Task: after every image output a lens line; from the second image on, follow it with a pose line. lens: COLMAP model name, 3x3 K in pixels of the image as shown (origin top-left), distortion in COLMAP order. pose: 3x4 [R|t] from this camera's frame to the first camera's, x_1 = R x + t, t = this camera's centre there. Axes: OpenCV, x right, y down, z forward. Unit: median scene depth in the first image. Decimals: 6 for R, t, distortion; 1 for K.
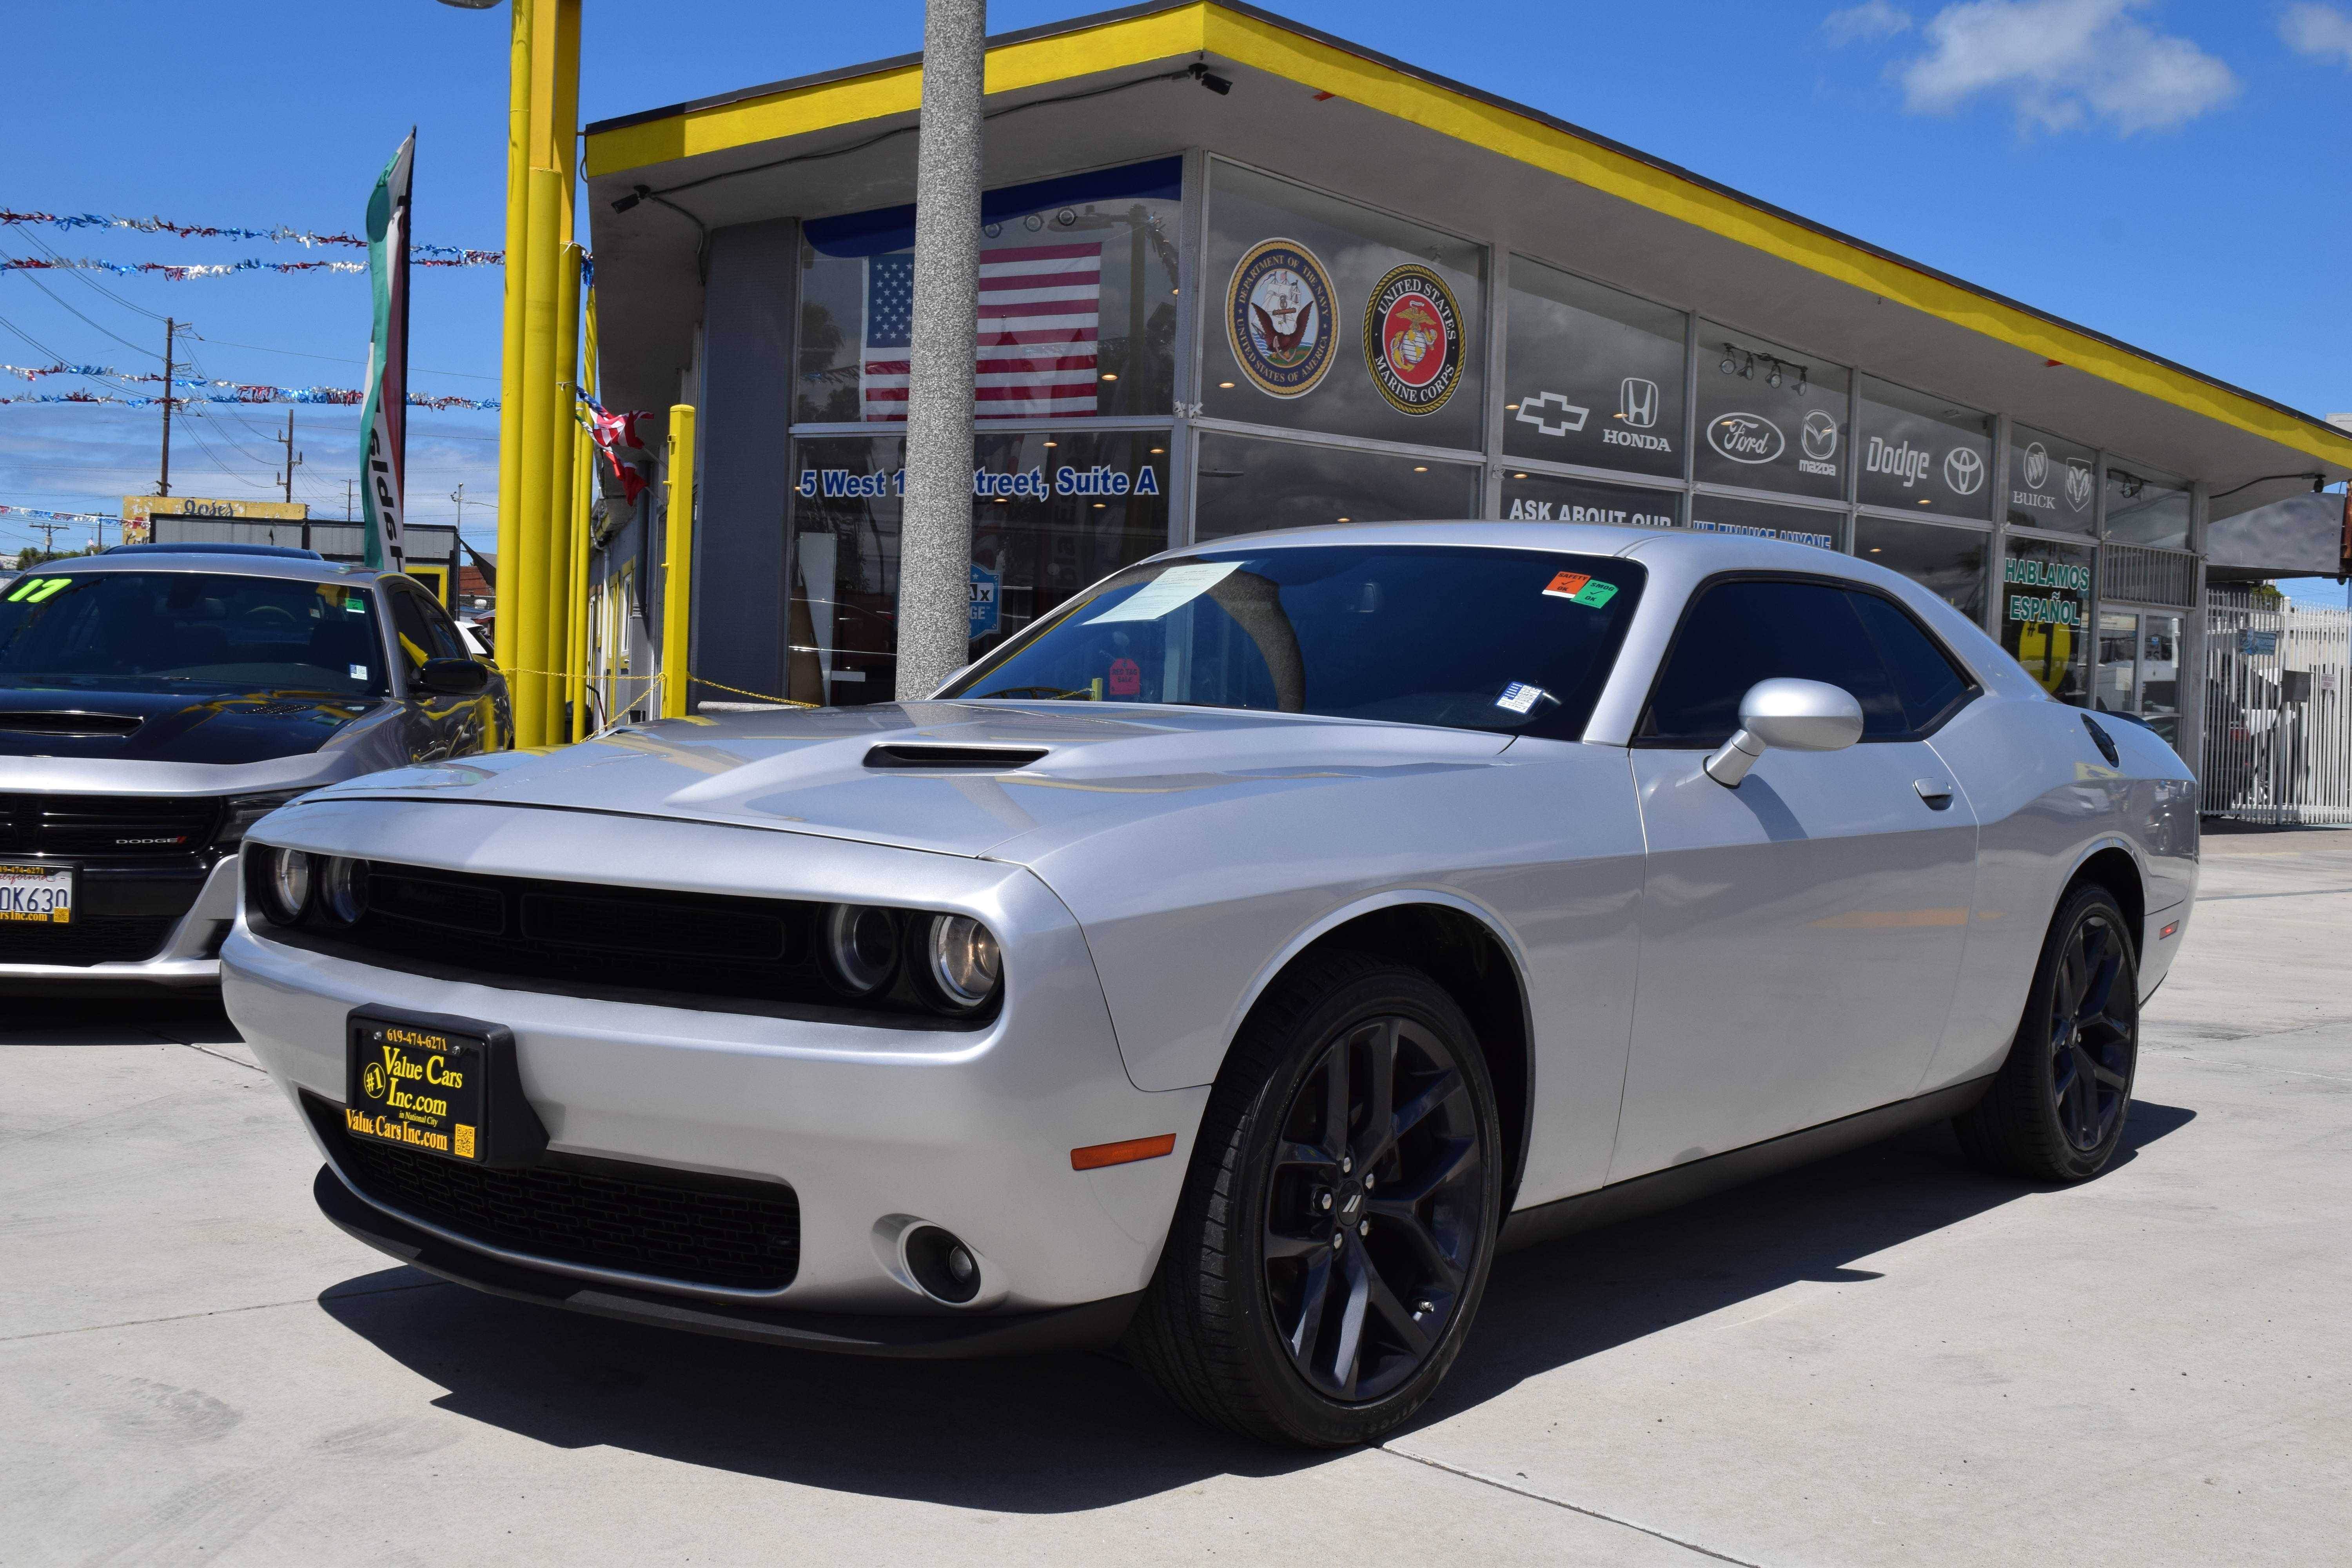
lens RADIAL K [[2600.2, 0, 1135.3], [0, 2600.2, 777.5], [0, 0, 1]] dist [-0.042822, -0.011976]
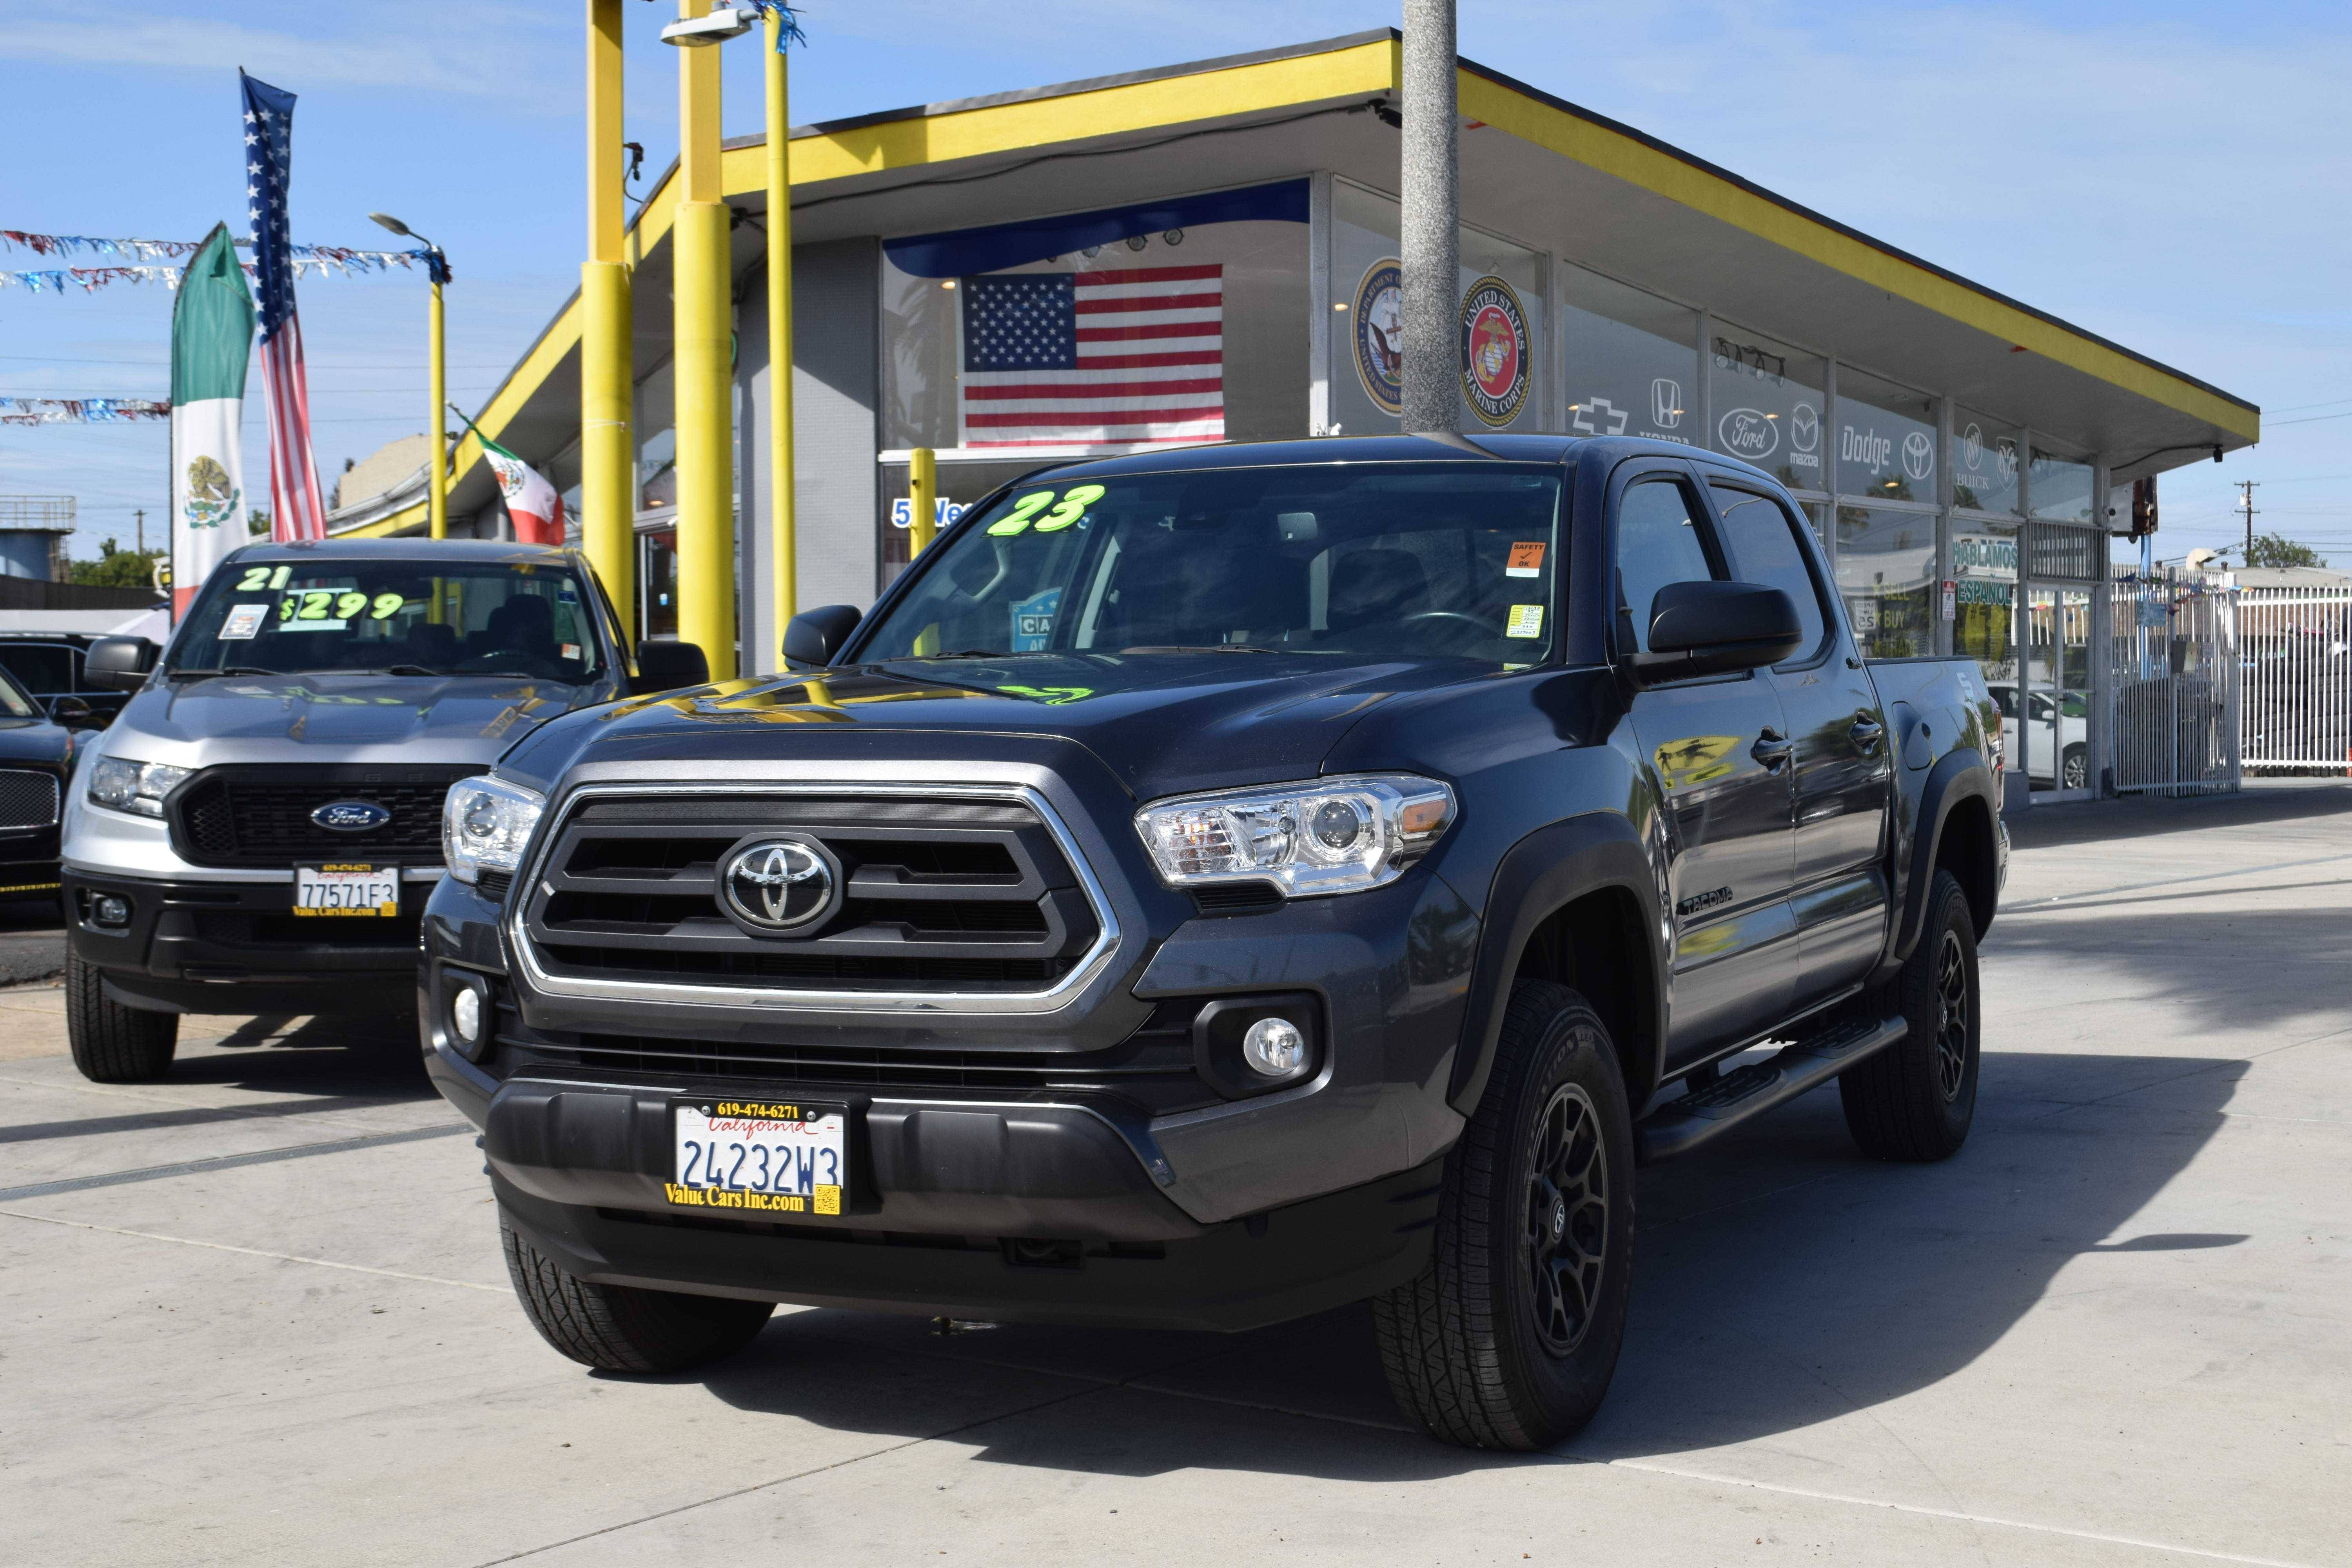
lens RADIAL K [[3239.9, 0, 1176.0], [0, 3239.9, 784.0], [0, 0, 1]] dist [-0.013332, -0.129108]
pose [[0.974923, -0.048007, 0.217301, -0.299978], [0.048740, 0.998810, 0.001987, -0.011130], [-0.217138, 0.008654, 0.976103, -0.194957]]
